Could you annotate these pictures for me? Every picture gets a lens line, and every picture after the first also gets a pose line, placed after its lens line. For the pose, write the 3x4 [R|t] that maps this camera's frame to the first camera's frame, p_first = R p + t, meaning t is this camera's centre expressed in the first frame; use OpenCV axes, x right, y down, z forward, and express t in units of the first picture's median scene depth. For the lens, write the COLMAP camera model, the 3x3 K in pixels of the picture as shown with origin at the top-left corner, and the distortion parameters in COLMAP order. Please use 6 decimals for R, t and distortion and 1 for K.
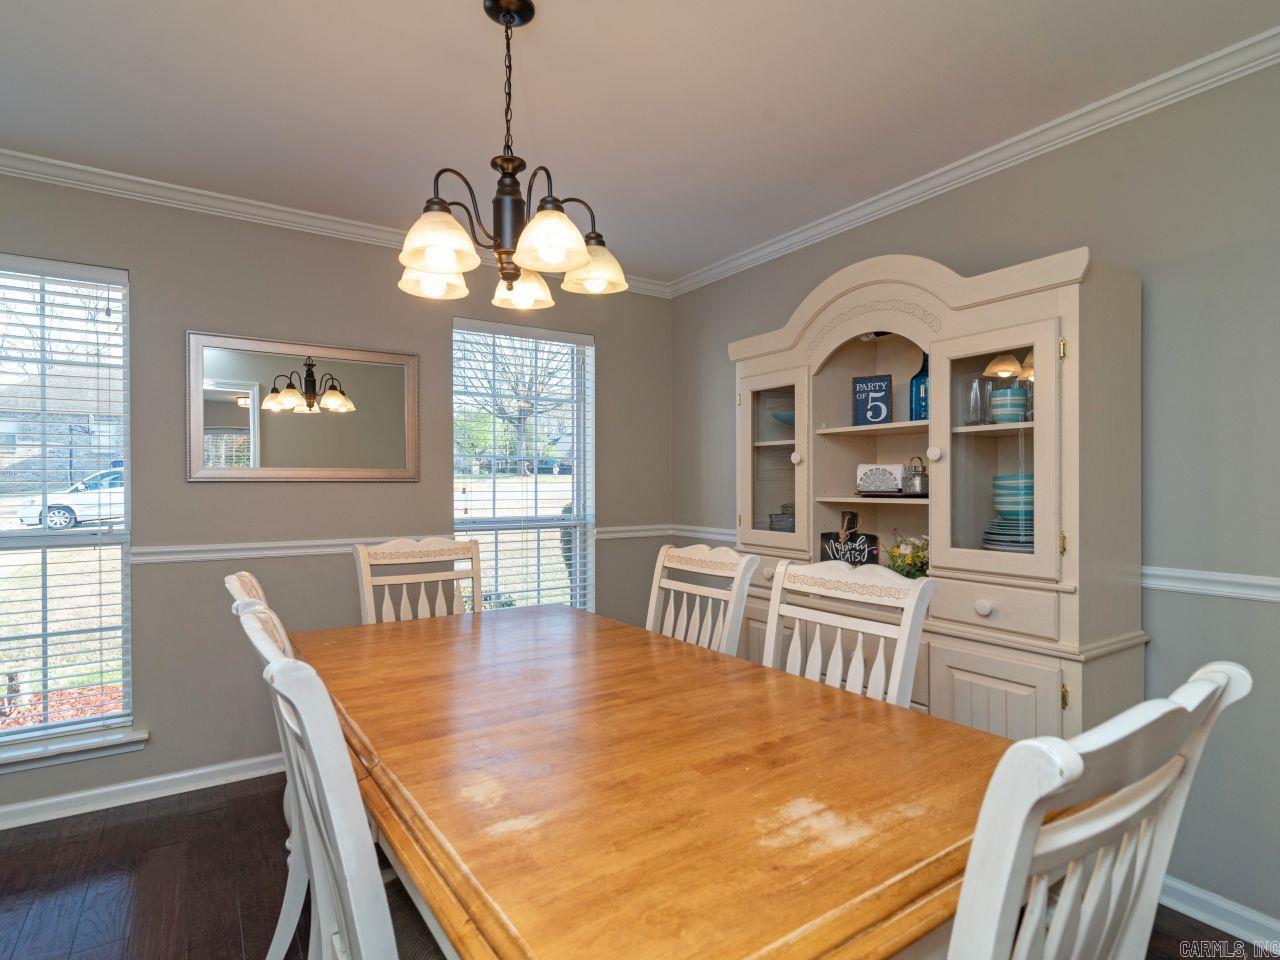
lens RADIAL K [[672.2, 0, 636.4], [0, 672.2, 483.1], [0, 0, 1]] dist [-0.001404, -0.000711]
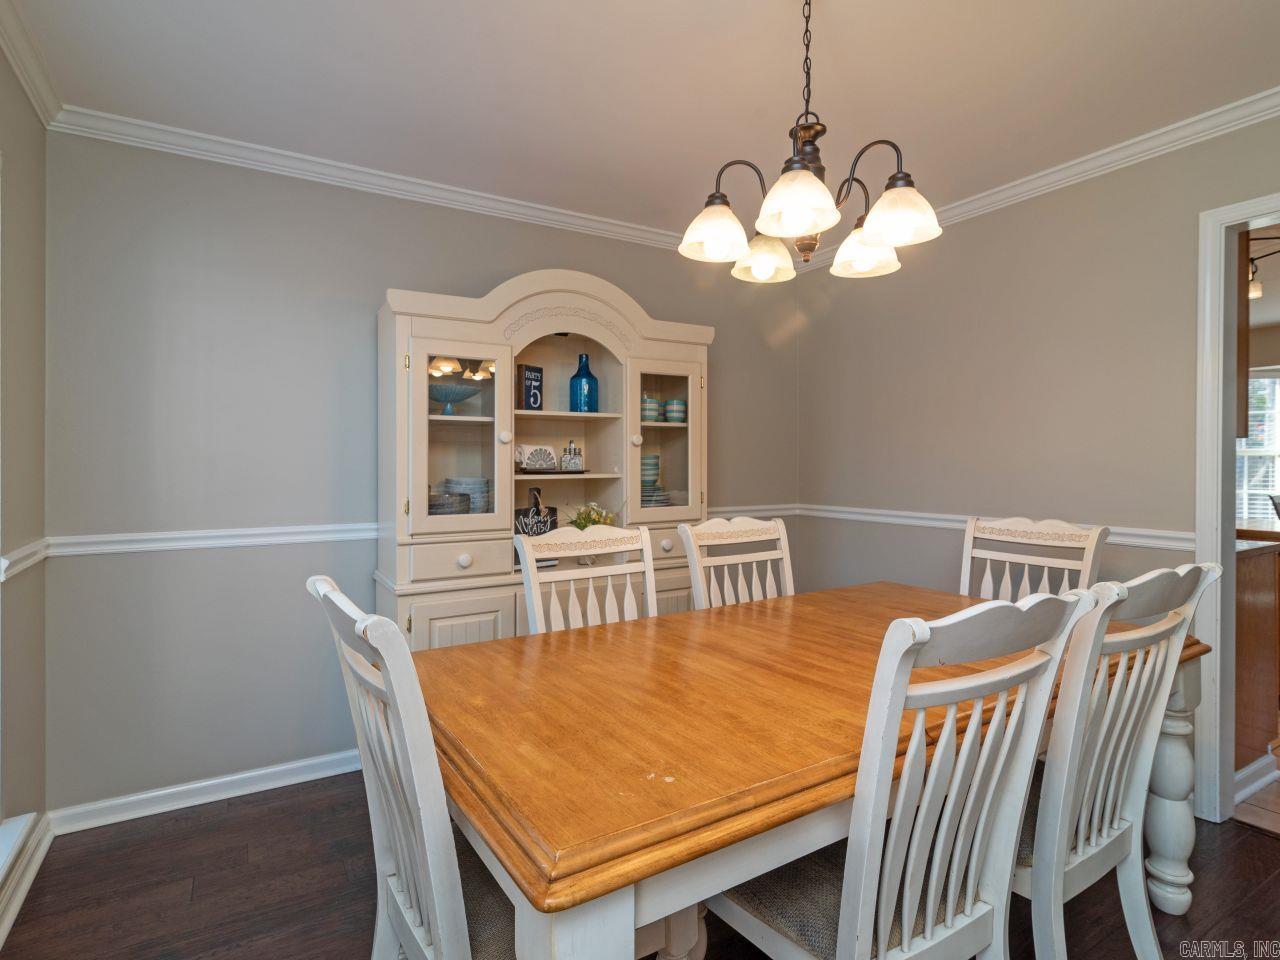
lens RADIAL K [[675.3, 0, 644.1], [0, 675.3, 446.1], [0, 0, 1]] dist [-0.001826, -0.000542]
pose [[0.046049, 0.027399, 0.998563, -0.927017], [0.004058, 0.999610, -0.027615, 0.006916], [-0.998931, 0.005324, 0.045919, 0.928562]]
